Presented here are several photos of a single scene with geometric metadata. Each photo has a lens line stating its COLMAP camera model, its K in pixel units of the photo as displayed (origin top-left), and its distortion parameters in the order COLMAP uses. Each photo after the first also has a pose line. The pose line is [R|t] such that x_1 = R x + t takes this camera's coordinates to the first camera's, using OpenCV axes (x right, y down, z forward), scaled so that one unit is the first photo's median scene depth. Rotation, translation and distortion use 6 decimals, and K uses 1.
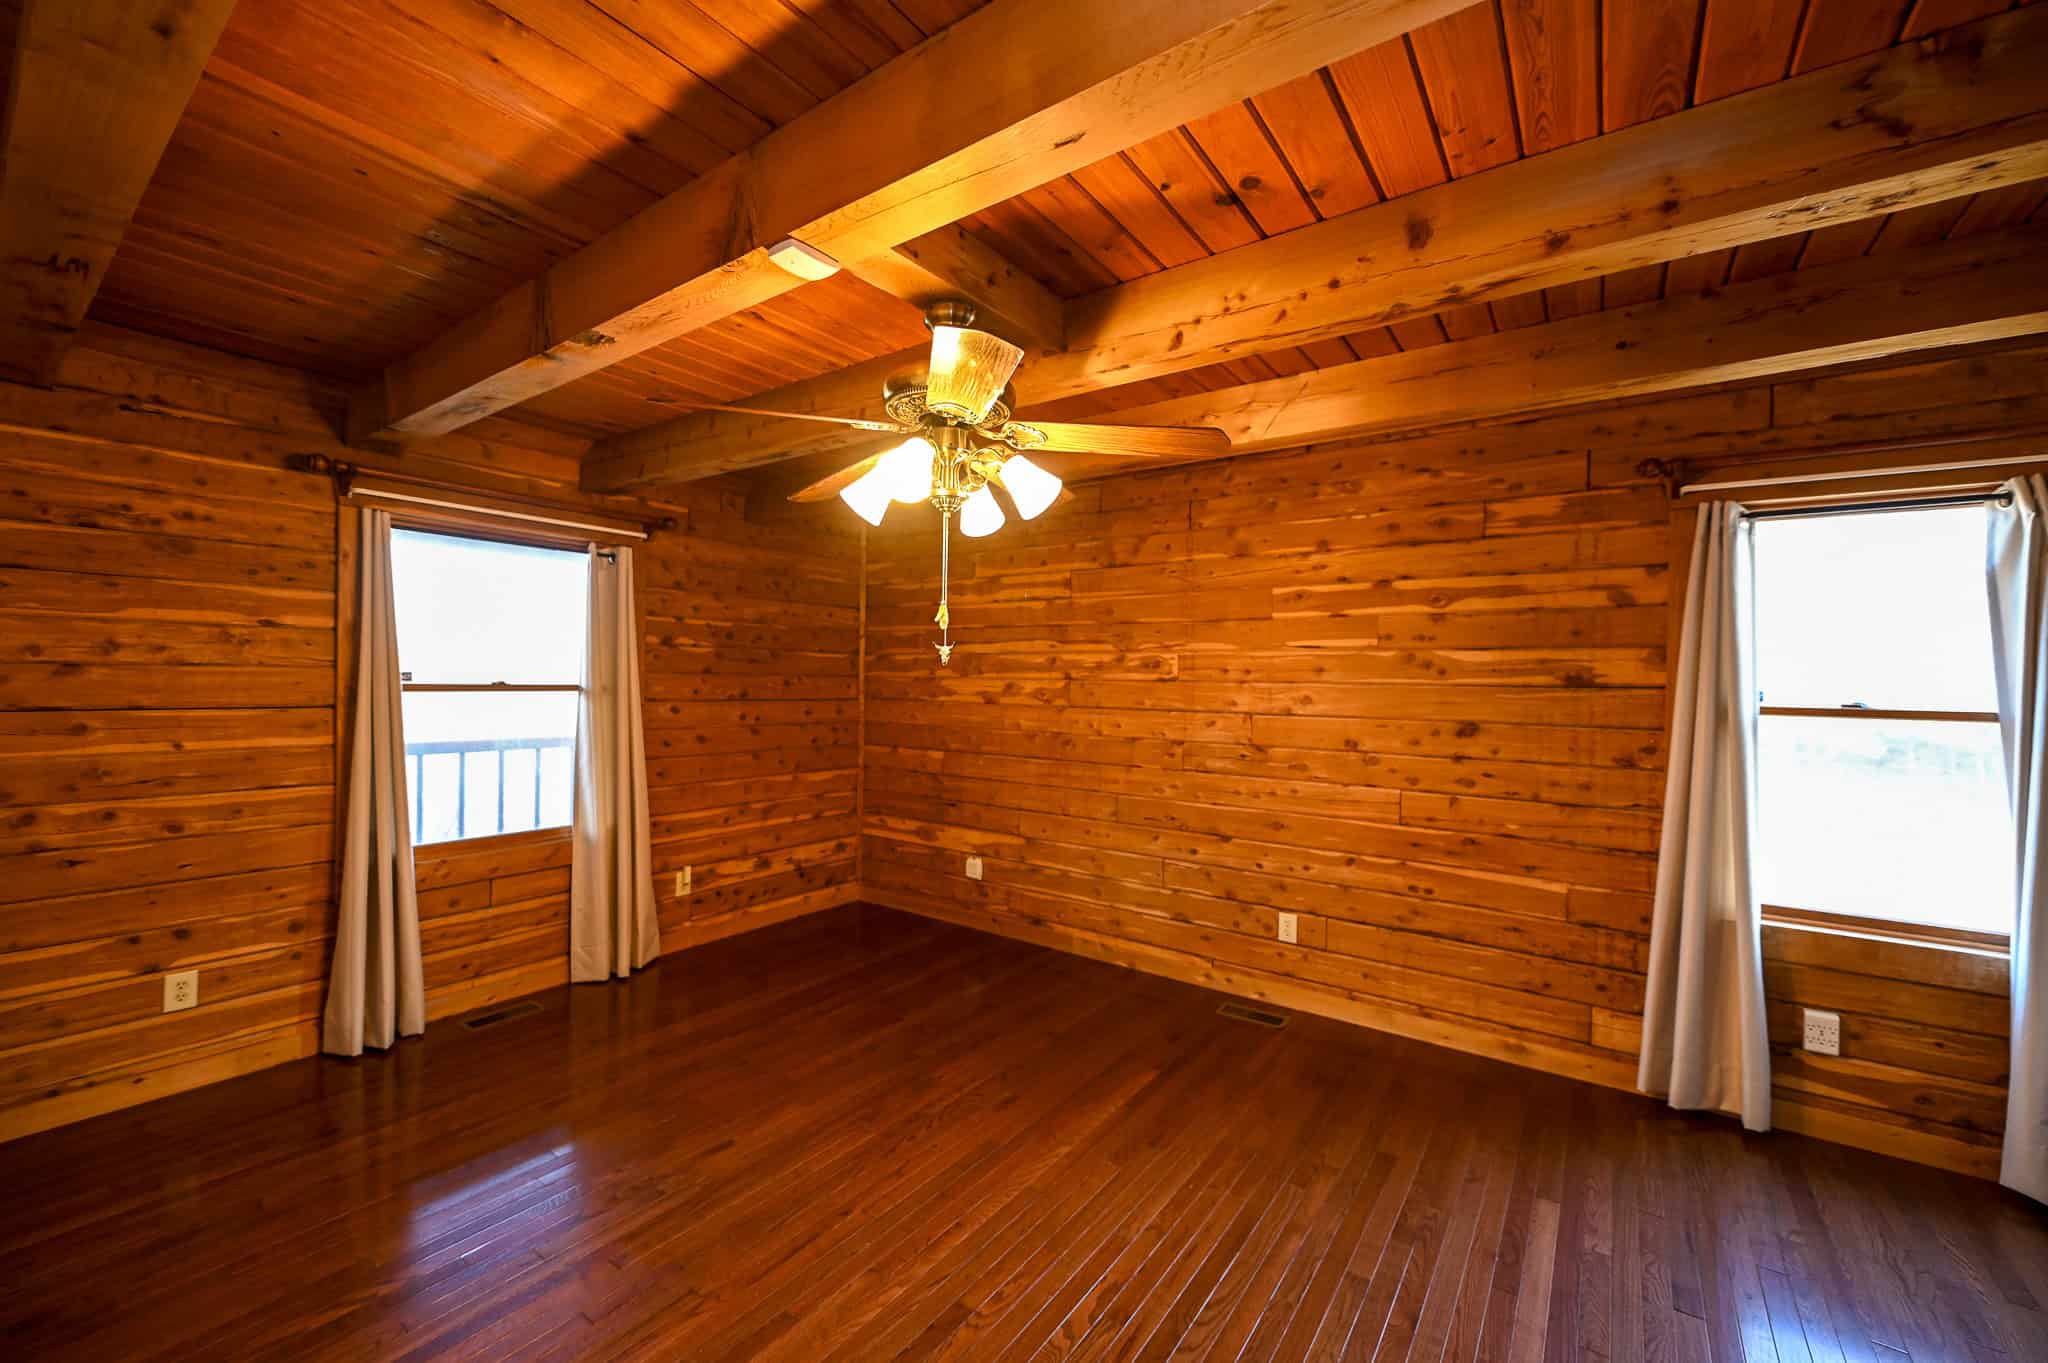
lens RADIAL K [[813.8, 0, 1029.5], [0, 813.8, 685.1], [0, 0, 1]] dist [-0.006658, -0.000454]
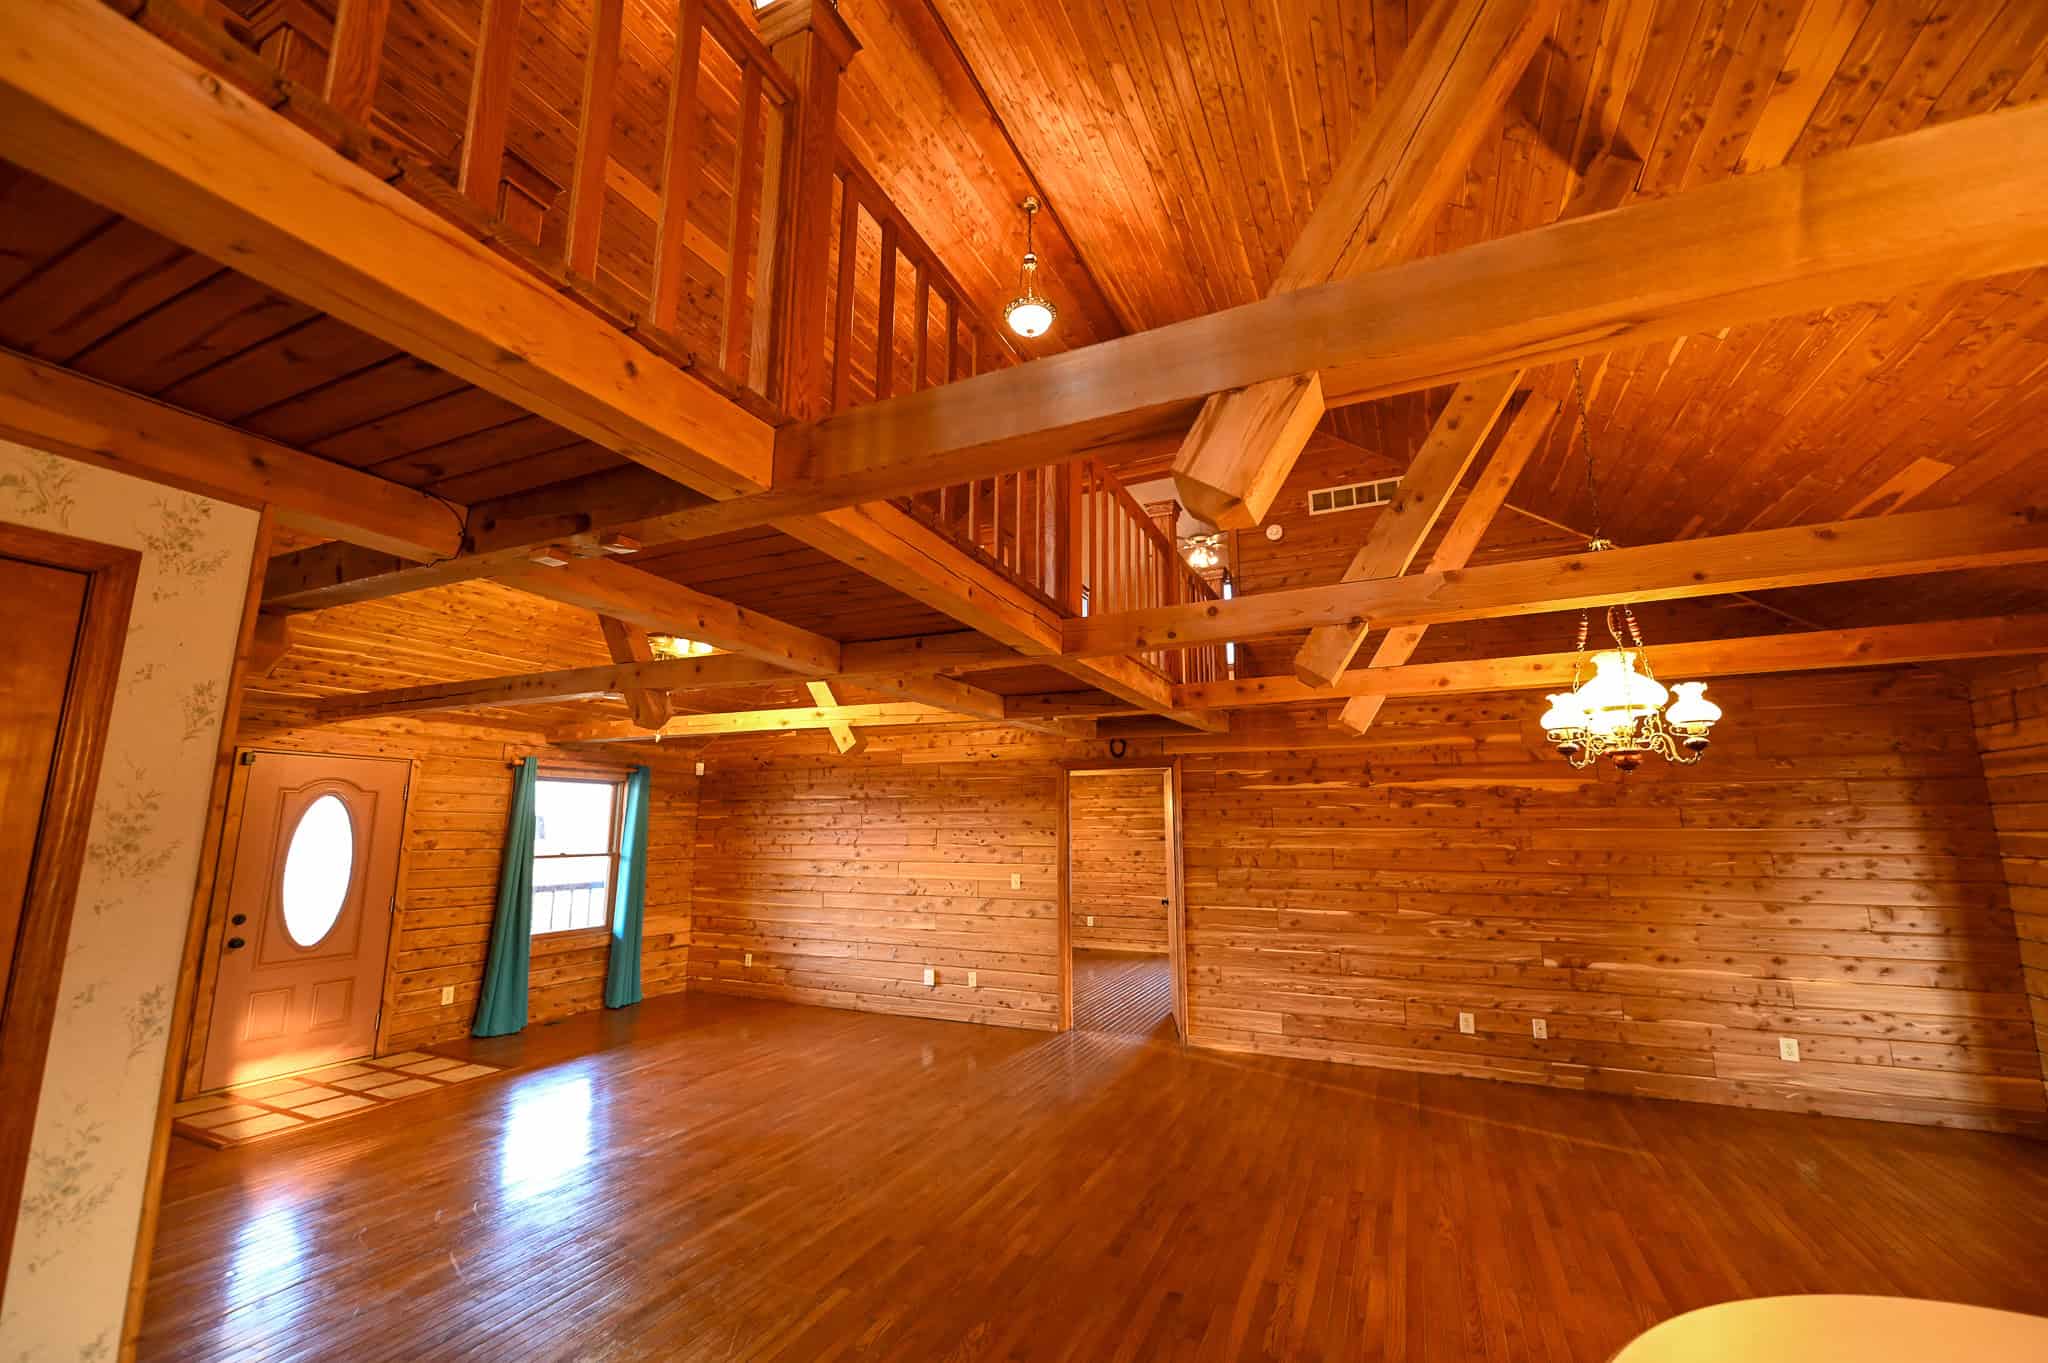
lens RADIAL K [[813.8, 0, 1022.3], [0, 813.8, 685.6], [0, 0, 1]] dist [-0.006658, -0.000454]
pose [[0.984047, 0.018656, 0.176928, -0.522675], [0.013366, 0.983923, -0.178090, -0.033973], [-0.177406, 0.177614, 0.967978, -2.211069]]
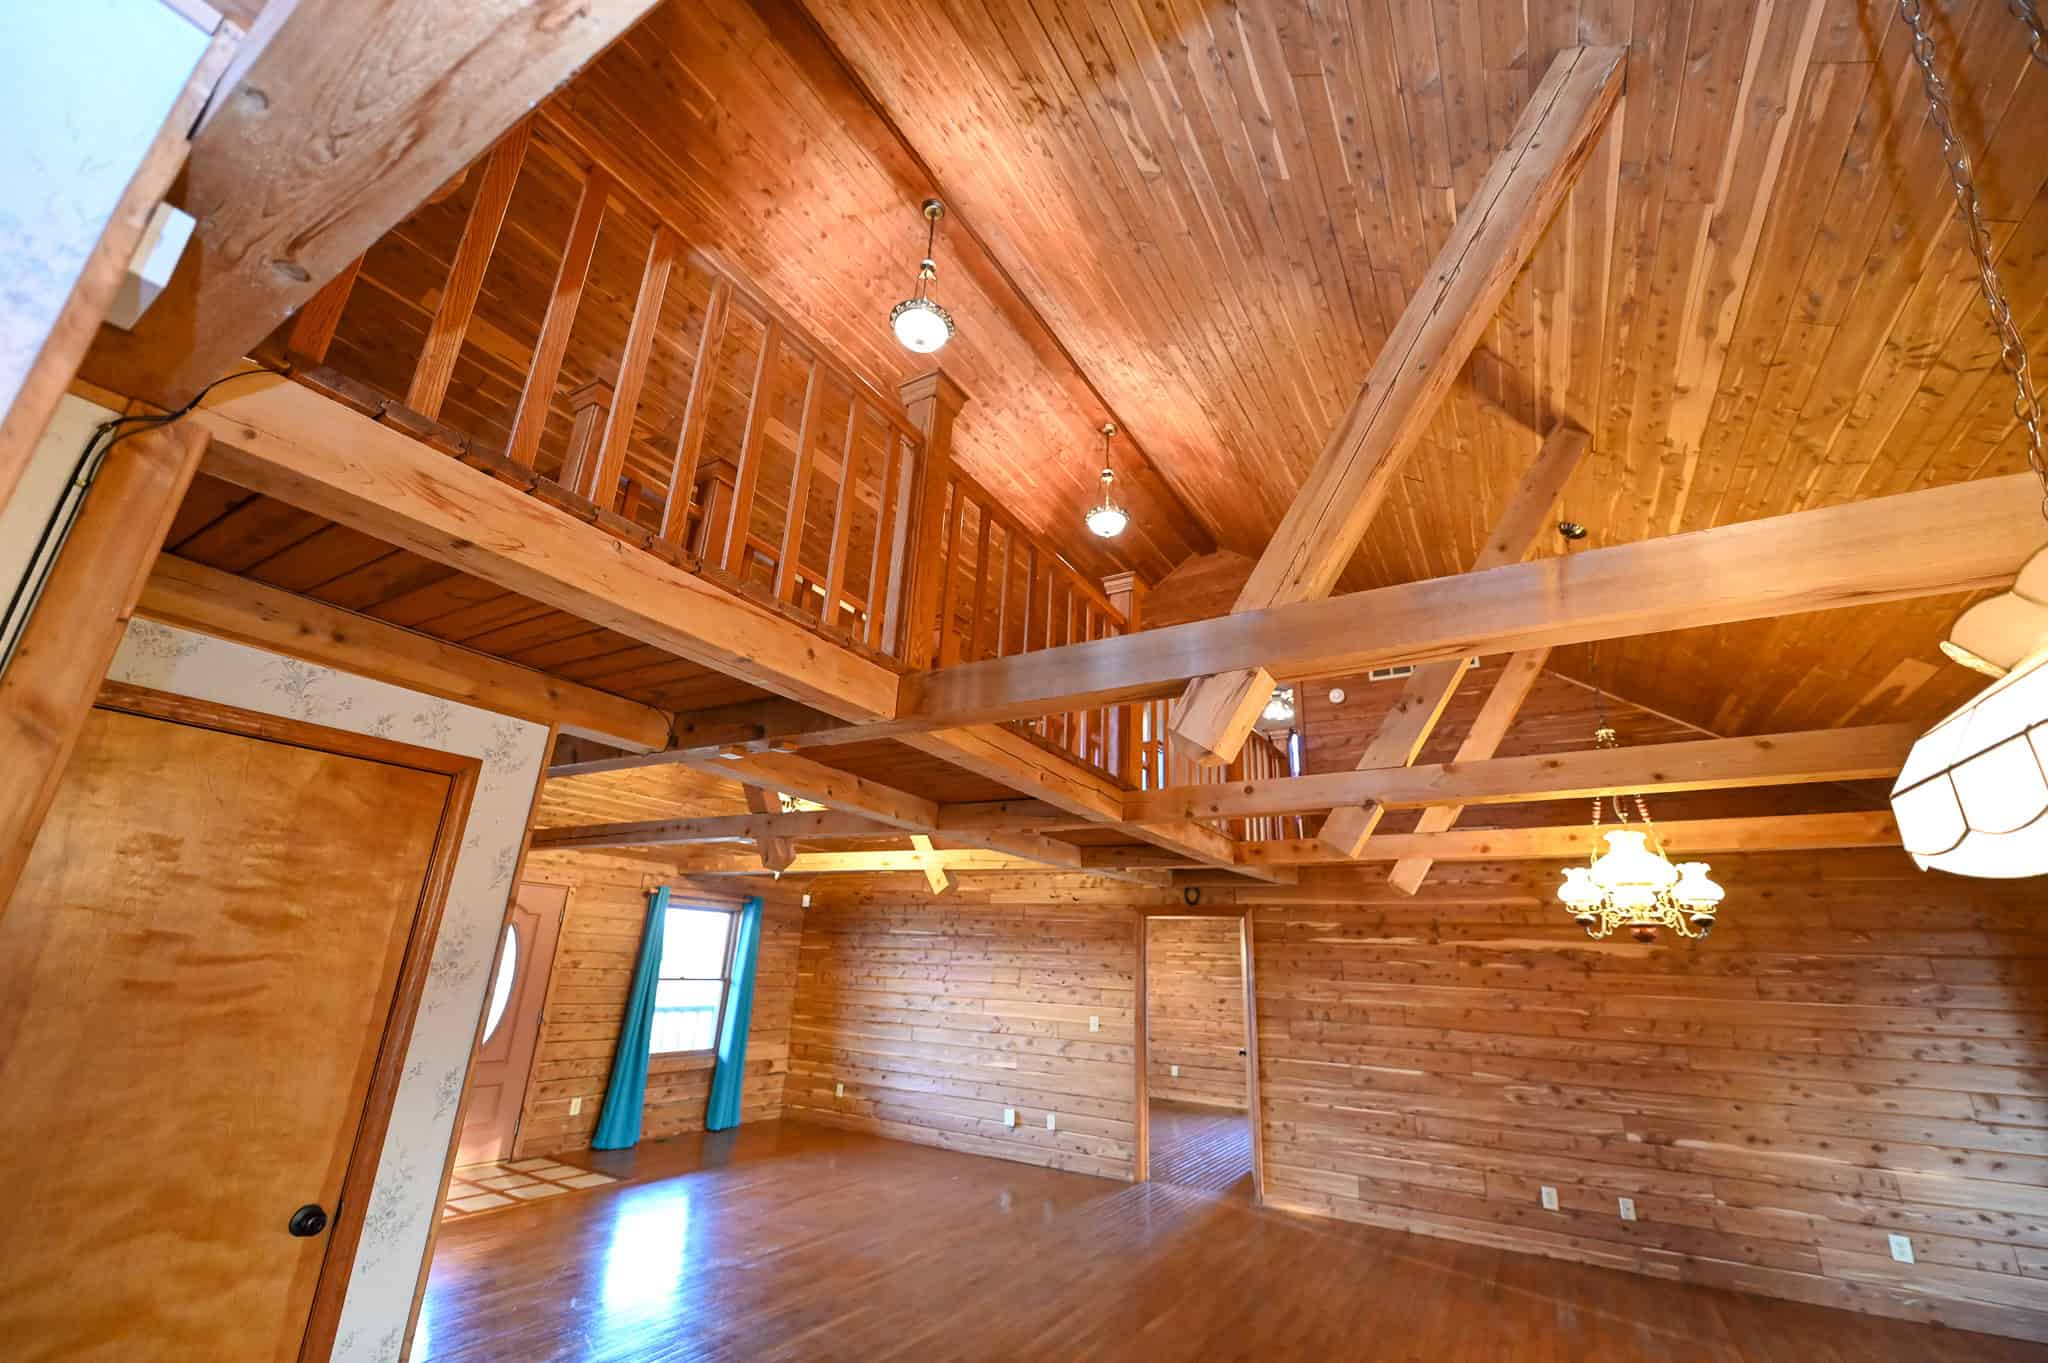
lens RADIAL K [[813.8, 0, 1029.1], [0, 813.8, 685.2], [0, 0, 1]] dist [-0.006658, -0.000454]
pose [[0.996660, 0.051622, 0.063284, -0.518096], [-0.027849, 0.943272, -0.330851, -0.042455], [-0.076773, 0.327984, 0.941559, -2.426120]]
